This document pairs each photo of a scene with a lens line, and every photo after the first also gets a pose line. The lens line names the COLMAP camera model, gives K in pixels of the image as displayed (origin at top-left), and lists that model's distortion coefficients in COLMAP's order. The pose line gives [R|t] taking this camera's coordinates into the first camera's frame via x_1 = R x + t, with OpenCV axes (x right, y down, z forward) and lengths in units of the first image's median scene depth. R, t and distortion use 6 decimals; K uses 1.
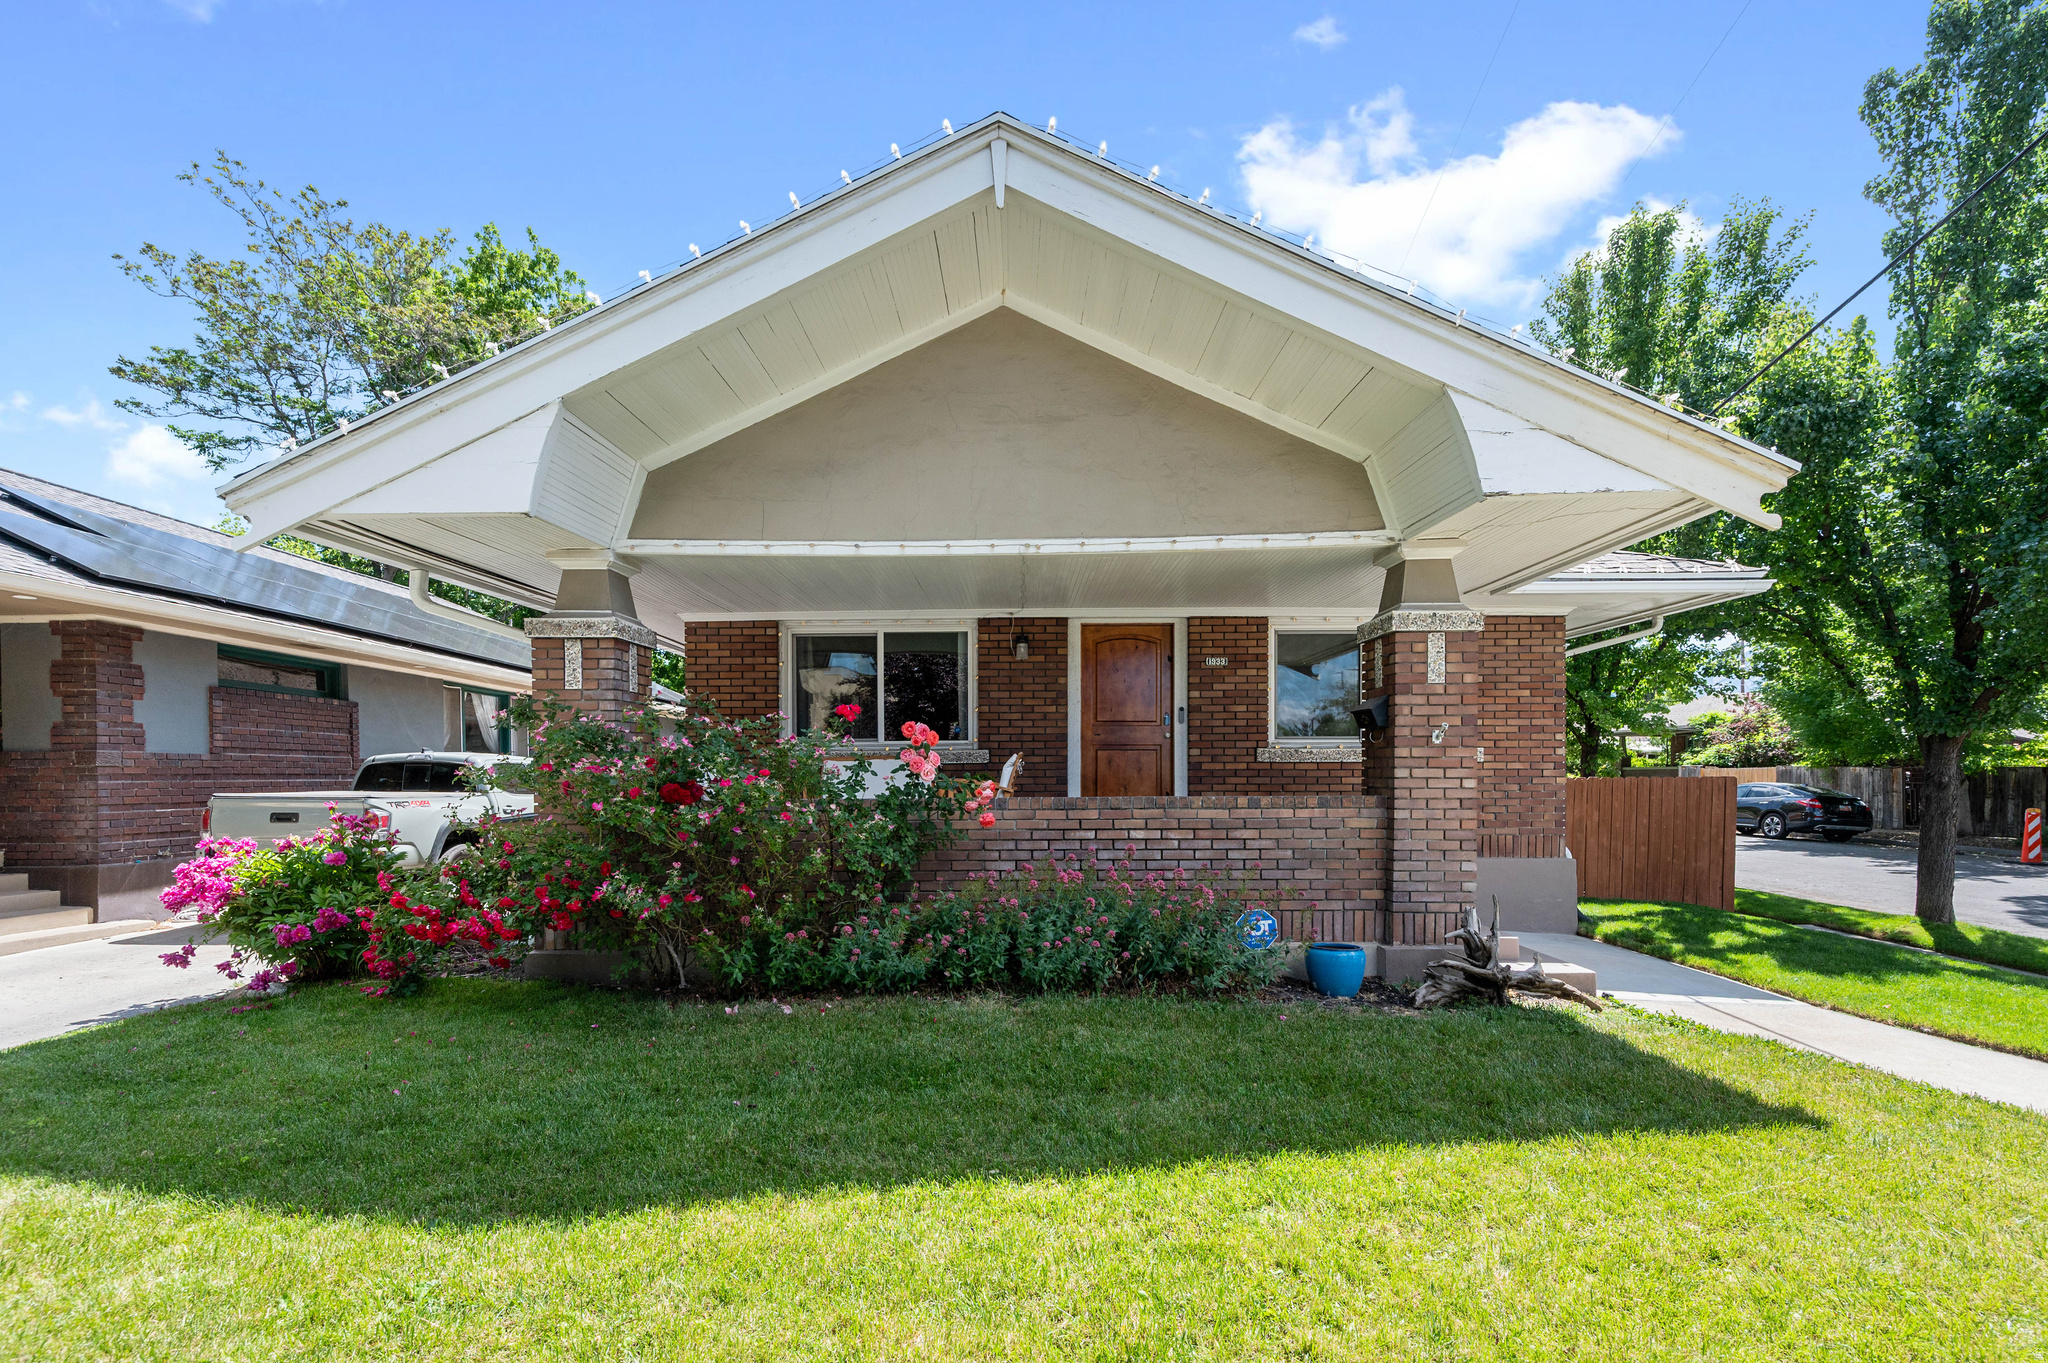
lens RADIAL K [[841.4, 0, 1025.2], [0, 841.4, 774.7], [0, 0, 1]] dist [0.000129, 0.000068]
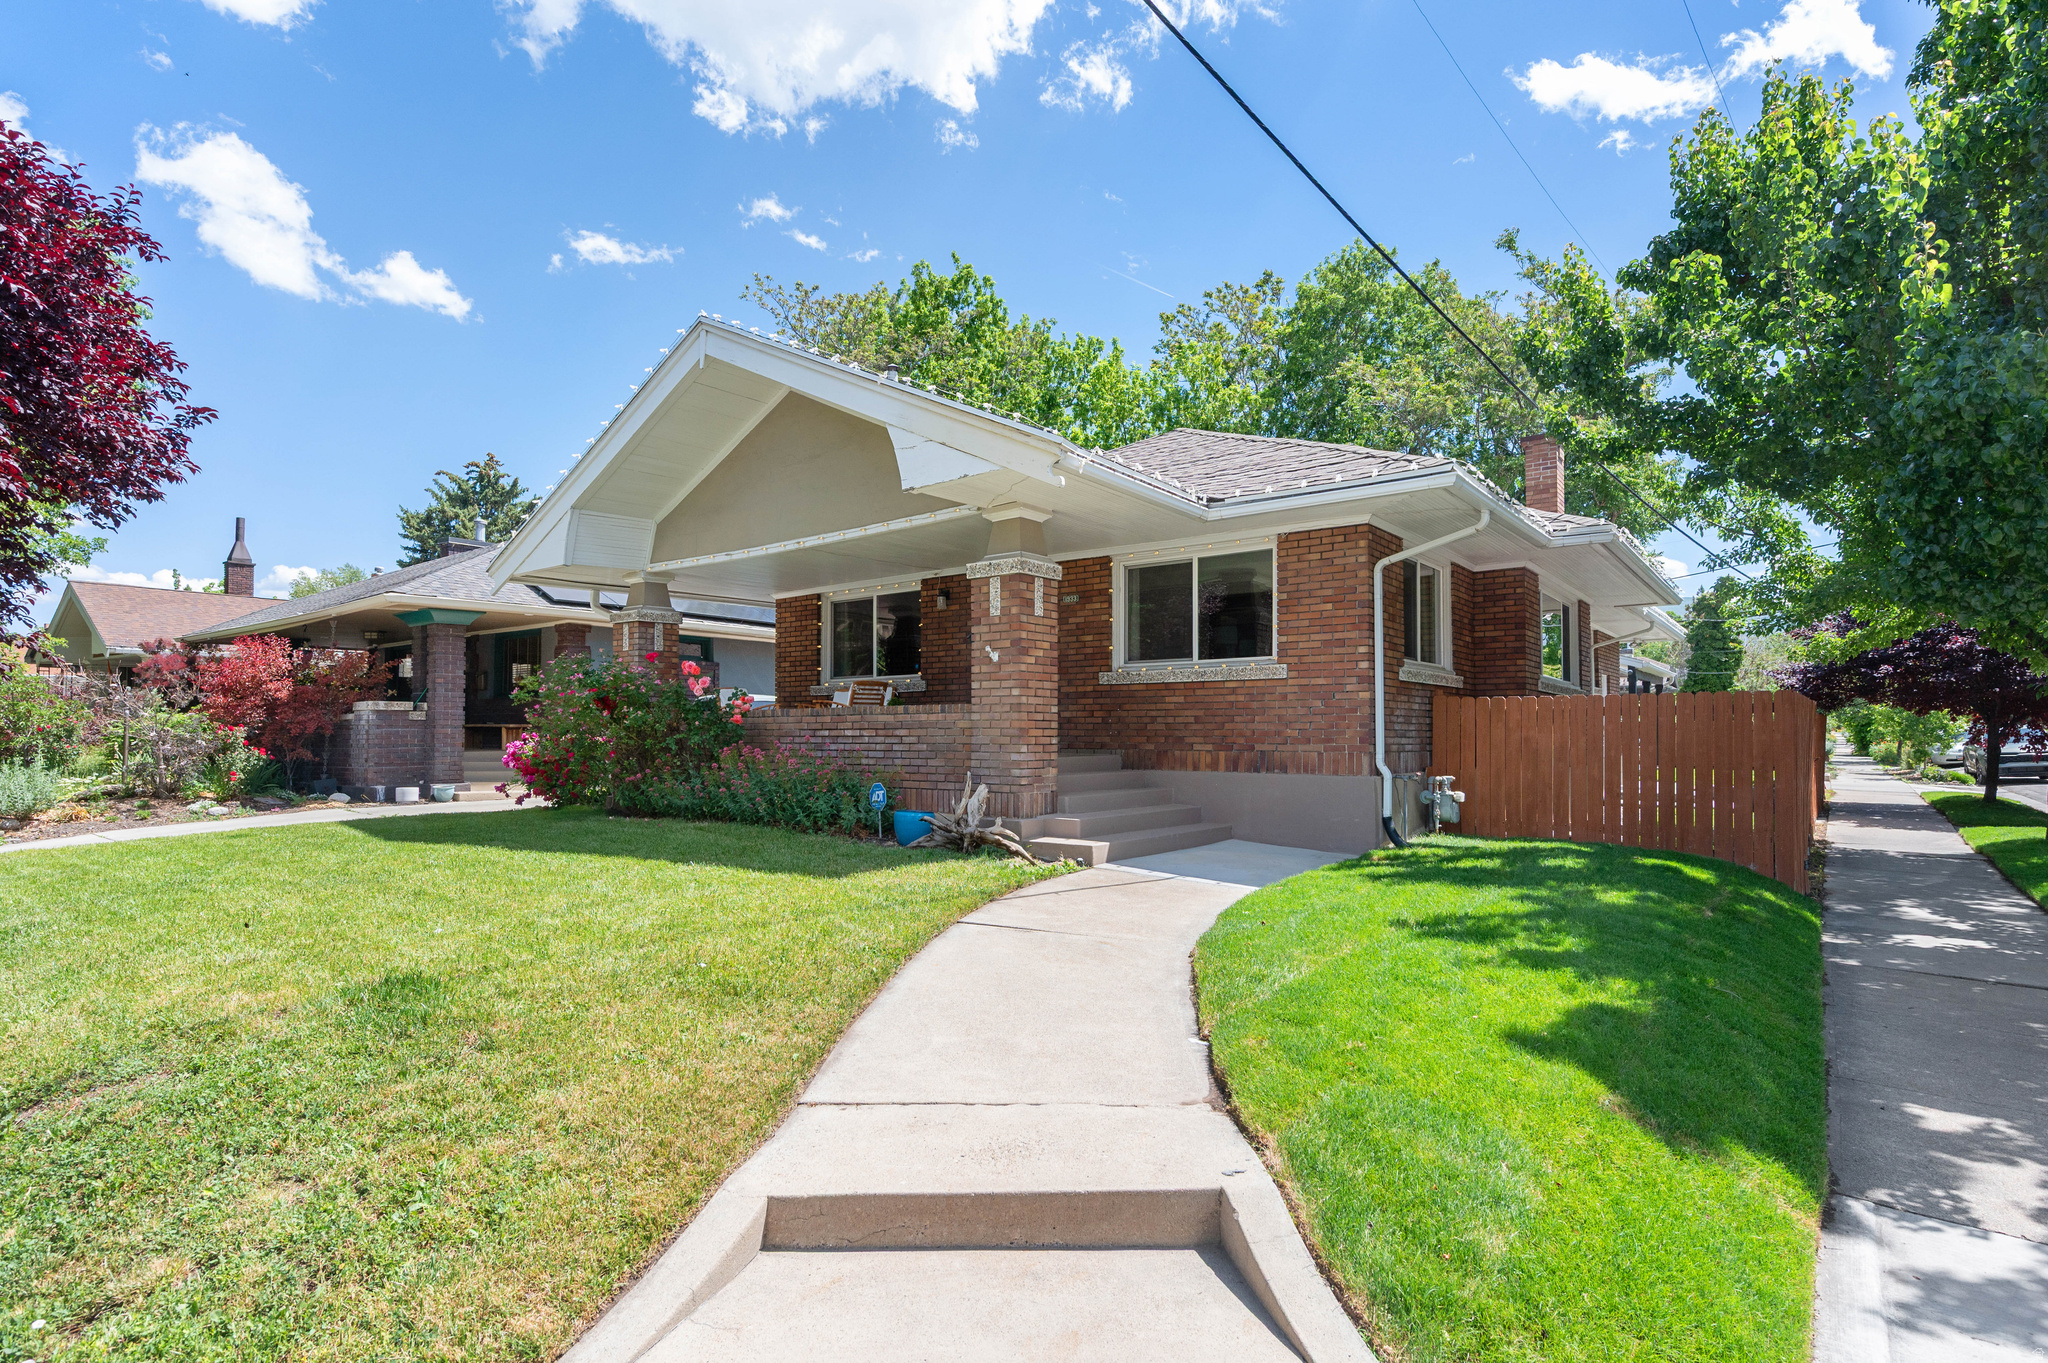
lens RADIAL K [[1029.1, 0, 1024.0], [0, 1029.1, 681.5], [0, 0, 1]] dist [0.002317, 0.000056]
pose [[0.796120, -0.027858, -0.604497, 1.034356], [-0.002589, 0.998774, -0.049439, 0.050008], [0.605133, 0.040924, 0.795072, -0.163385]]
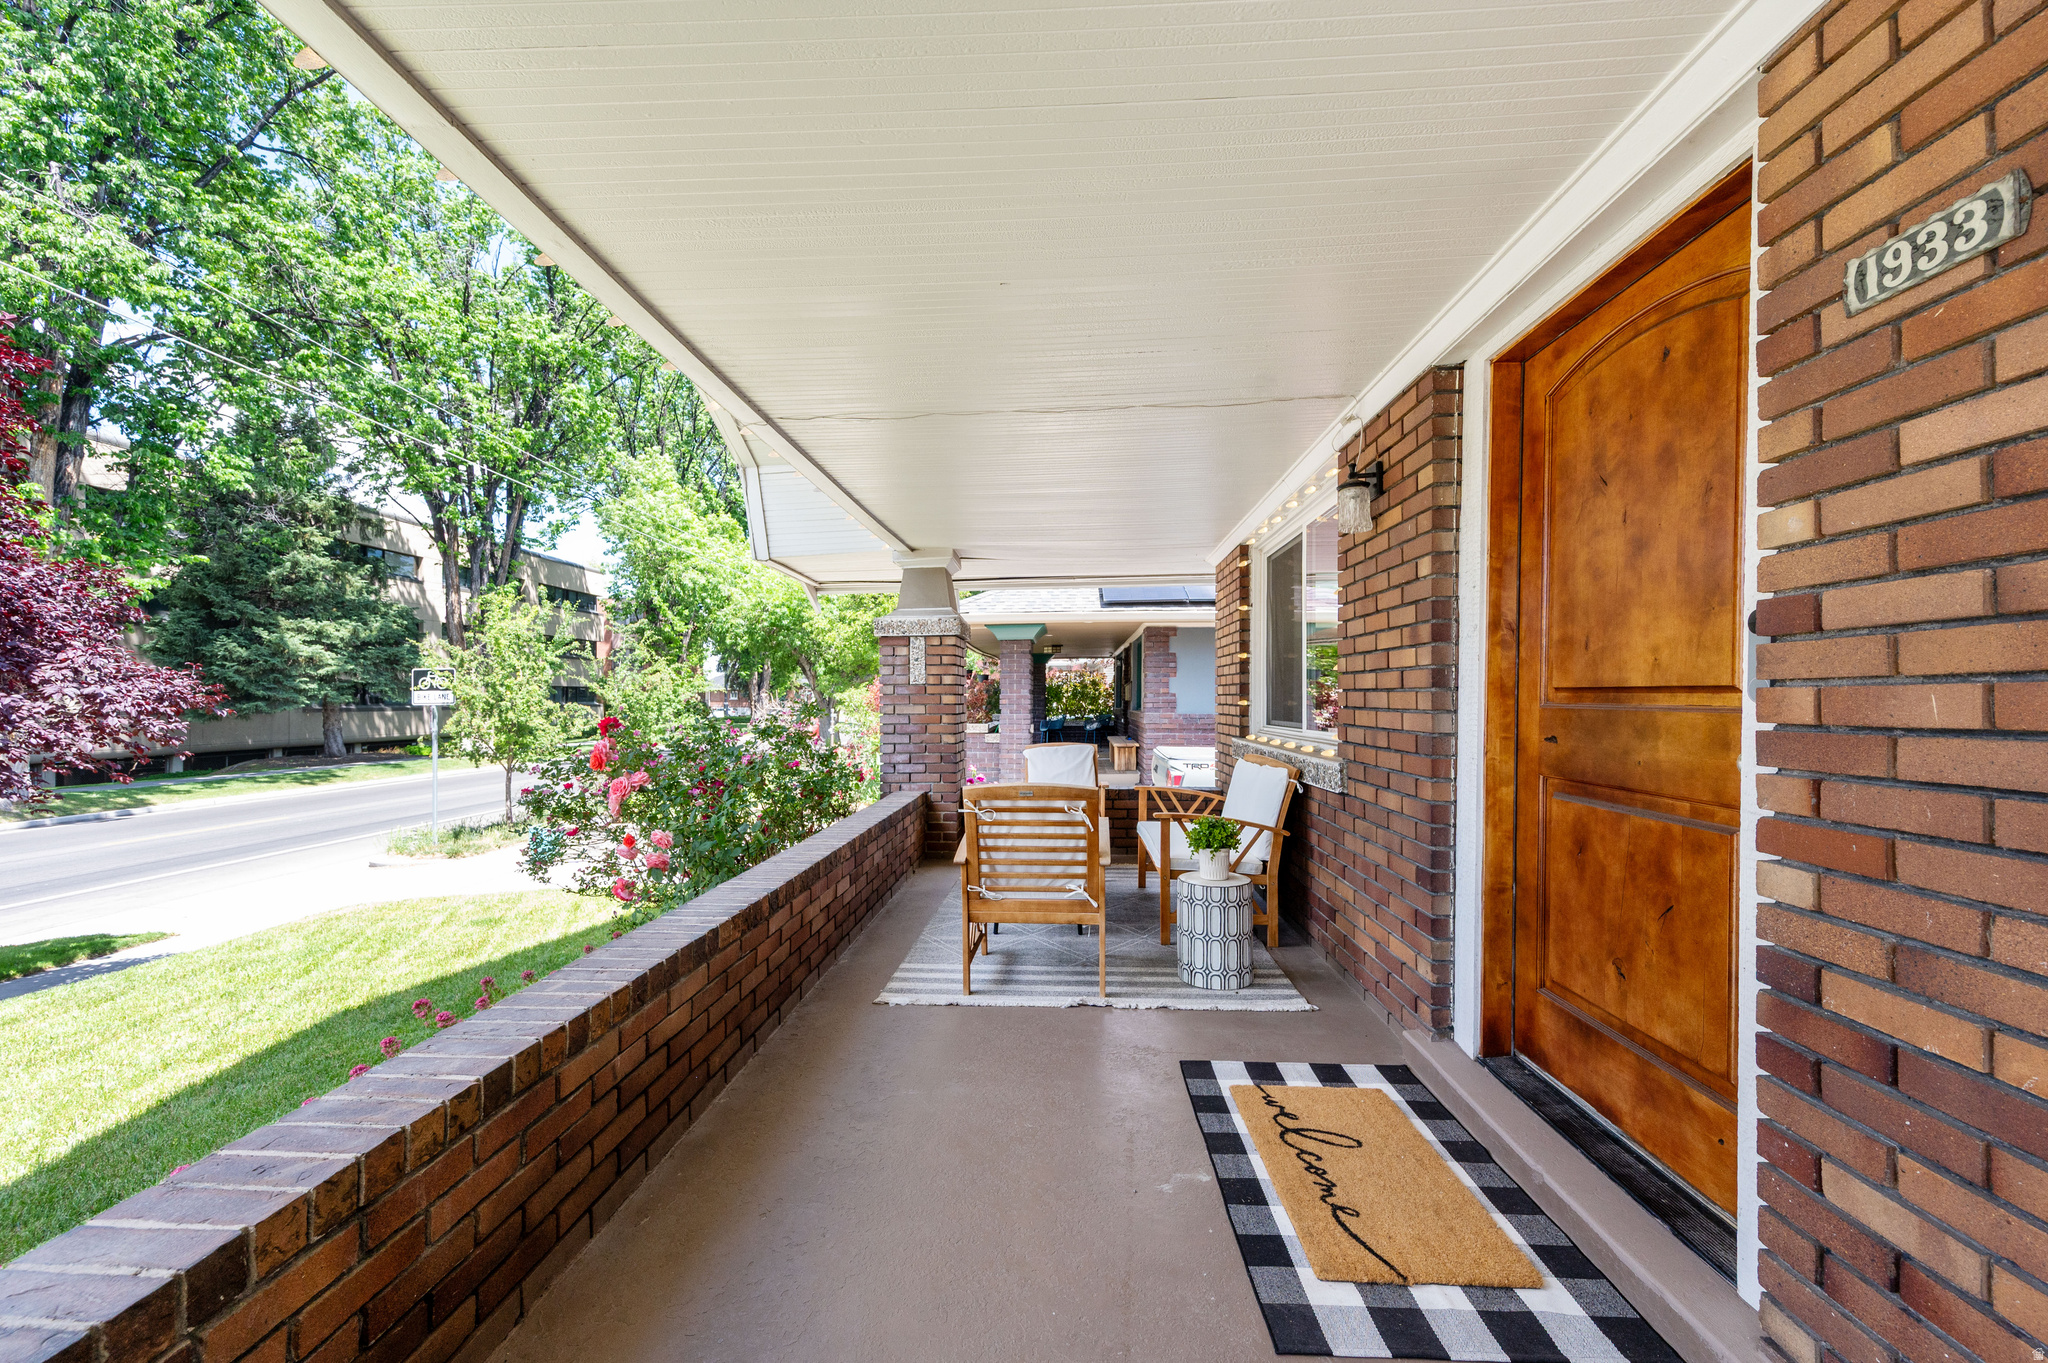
lens RADIAL K [[806.3, 0, 1021.8], [0, 806.3, 702.0], [0, 0, 1]] dist [0.000153, 0.000016]
pose [[-0.045642, 0.009456, -0.998913, 0.364159], [-0.002198, 0.999952, 0.009566, -0.063257], [0.998955, 0.002632, -0.045620, 0.865431]]
